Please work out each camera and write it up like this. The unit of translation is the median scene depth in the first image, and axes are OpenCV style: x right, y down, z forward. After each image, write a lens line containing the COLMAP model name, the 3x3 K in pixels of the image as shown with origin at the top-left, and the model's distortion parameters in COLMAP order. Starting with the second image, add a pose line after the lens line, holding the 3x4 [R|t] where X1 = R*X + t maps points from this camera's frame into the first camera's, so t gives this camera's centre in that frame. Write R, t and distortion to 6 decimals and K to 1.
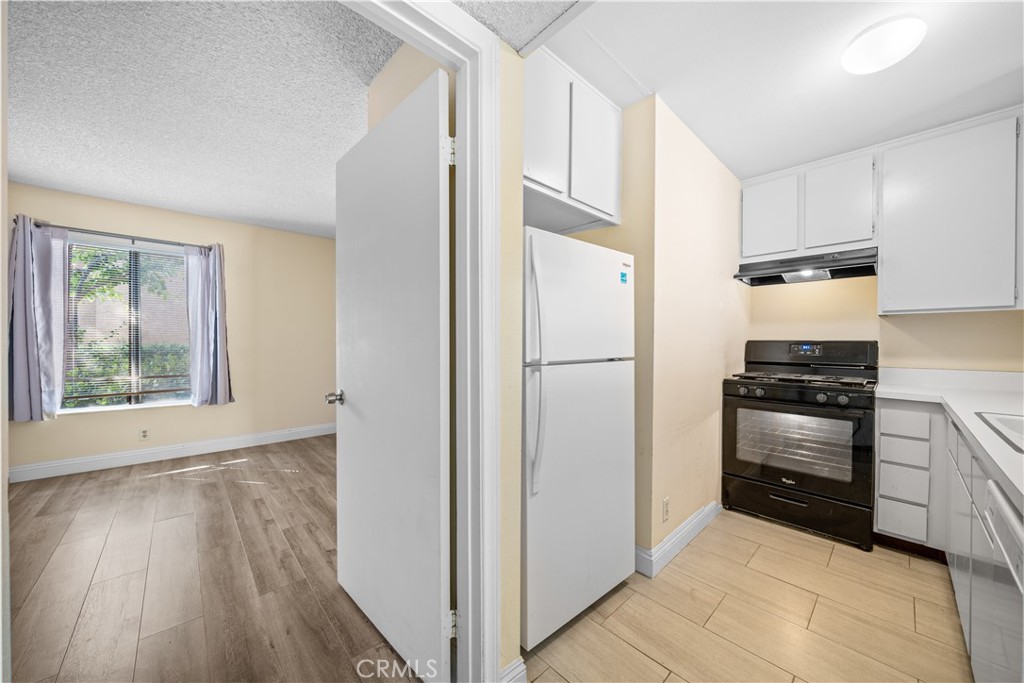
lens RADIAL K [[369.9, 0, 503.8], [0, 369.9, 345.1], [0, 0, 1]] dist [0.000857, -0.000061]
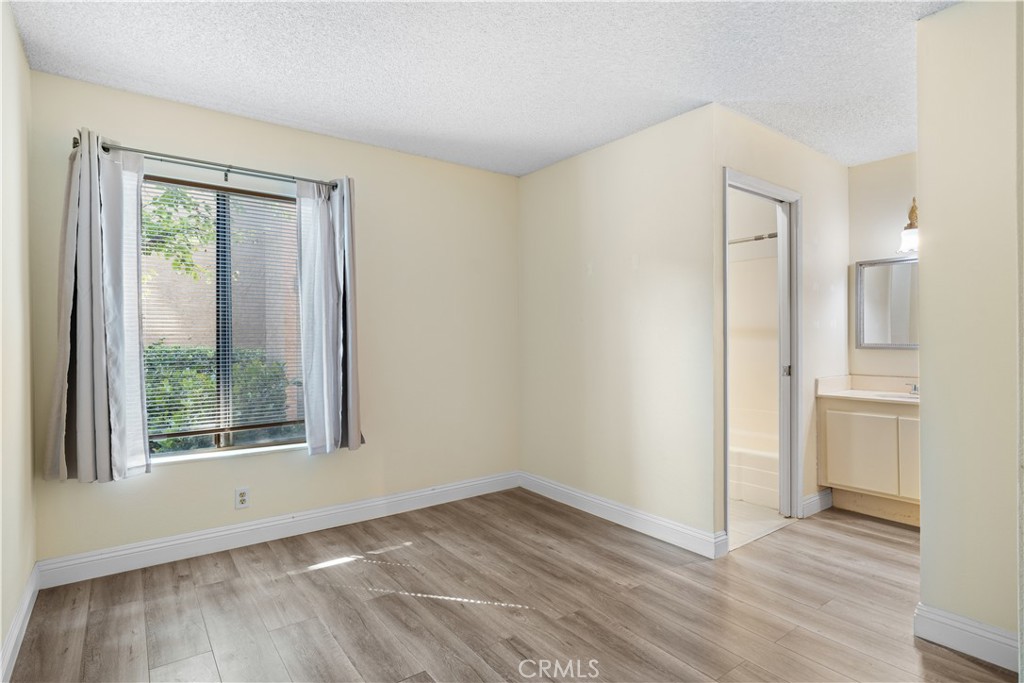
lens RADIAL K [[533.9, 0, 511.0], [0, 533.9, 336.6], [0, 0, 1]] dist [-0.005869, -0.001170]
pose [[0.996641, -0.006039, -0.081677, -0.550922], [0.005602, 0.999969, -0.005589, -0.015254], [0.081708, 0.005113, 0.996643, 0.212270]]
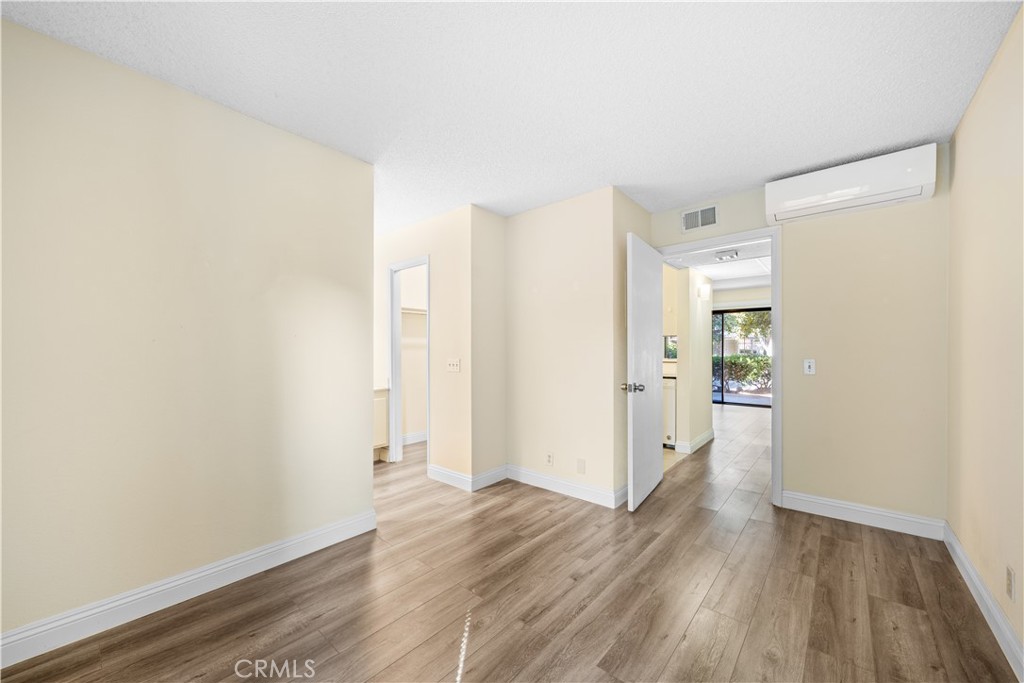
lens RADIAL K [[400.1, 0, 504.2], [0, 400.1, 340.4], [0, 0, 1]] dist [-0.006032, -0.000118]
pose [[-0.138406, 0.018825, 0.990197, -1.196059], [0.016785, 0.999720, -0.016660, -0.018860], [-0.990233, 0.014314, -0.138684, 1.025752]]
